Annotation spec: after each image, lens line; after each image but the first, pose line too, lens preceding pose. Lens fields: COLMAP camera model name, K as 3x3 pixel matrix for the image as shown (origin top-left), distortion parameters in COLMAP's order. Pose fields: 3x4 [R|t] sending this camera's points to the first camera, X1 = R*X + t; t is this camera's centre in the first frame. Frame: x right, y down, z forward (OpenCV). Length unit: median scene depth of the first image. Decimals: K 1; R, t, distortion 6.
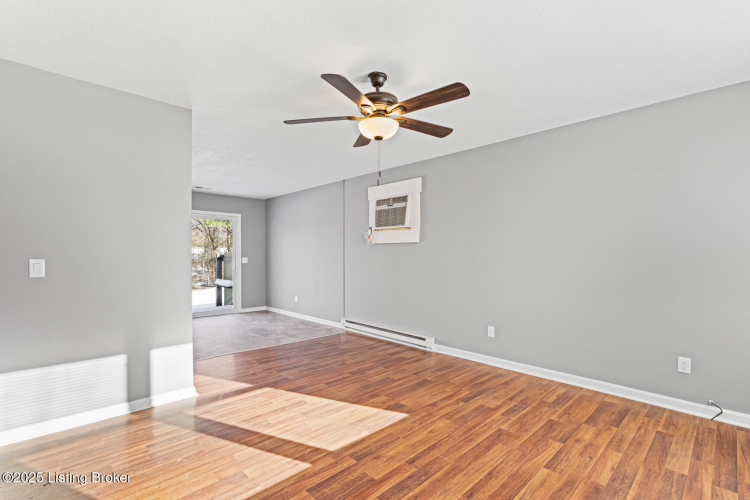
lens RADIAL K [[343.8, 0, 372.9], [0, 343.8, 262.6], [0, 0, 1]] dist [0.003946, 0.000357]
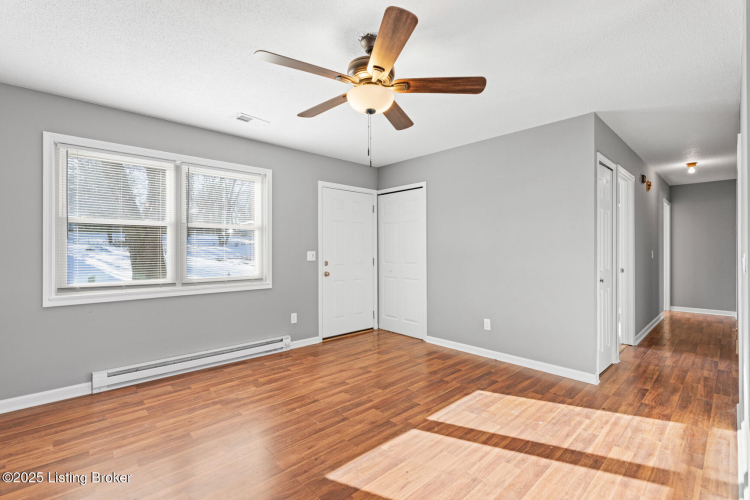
lens RADIAL K [[343.8, 0, 373.6], [0, 343.8, 251.7], [0, 0, 1]] dist [0.003946, 0.000357]
pose [[-0.999918, -0.002908, 0.012485, -0.002712], [-0.002563, 0.999616, 0.027601, -0.031379], [-0.012561, 0.027567, -0.999541, 1.564803]]
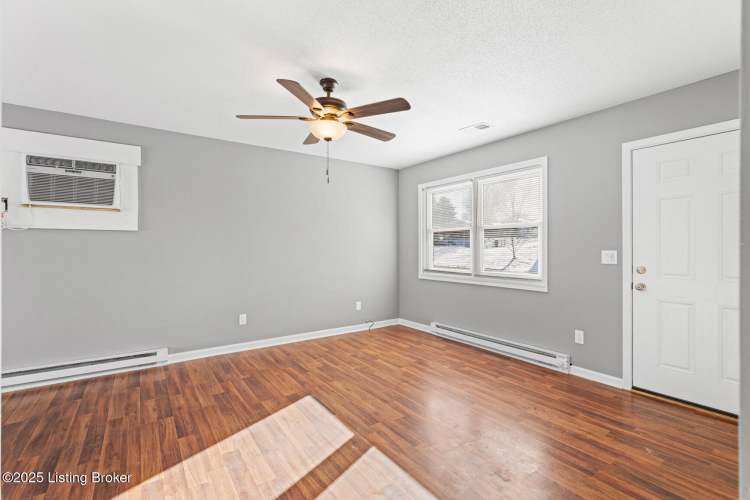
lens RADIAL K [[343.8, 0, 375.2], [0, 343.8, 247.9], [0, 0, 1]] dist [0.003946, 0.000357]
pose [[0.158244, -0.005047, 0.987387, -0.868780], [0.023526, 0.999722, 0.001339, -0.015849], [-0.987120, 0.023018, 0.158319, 0.578853]]
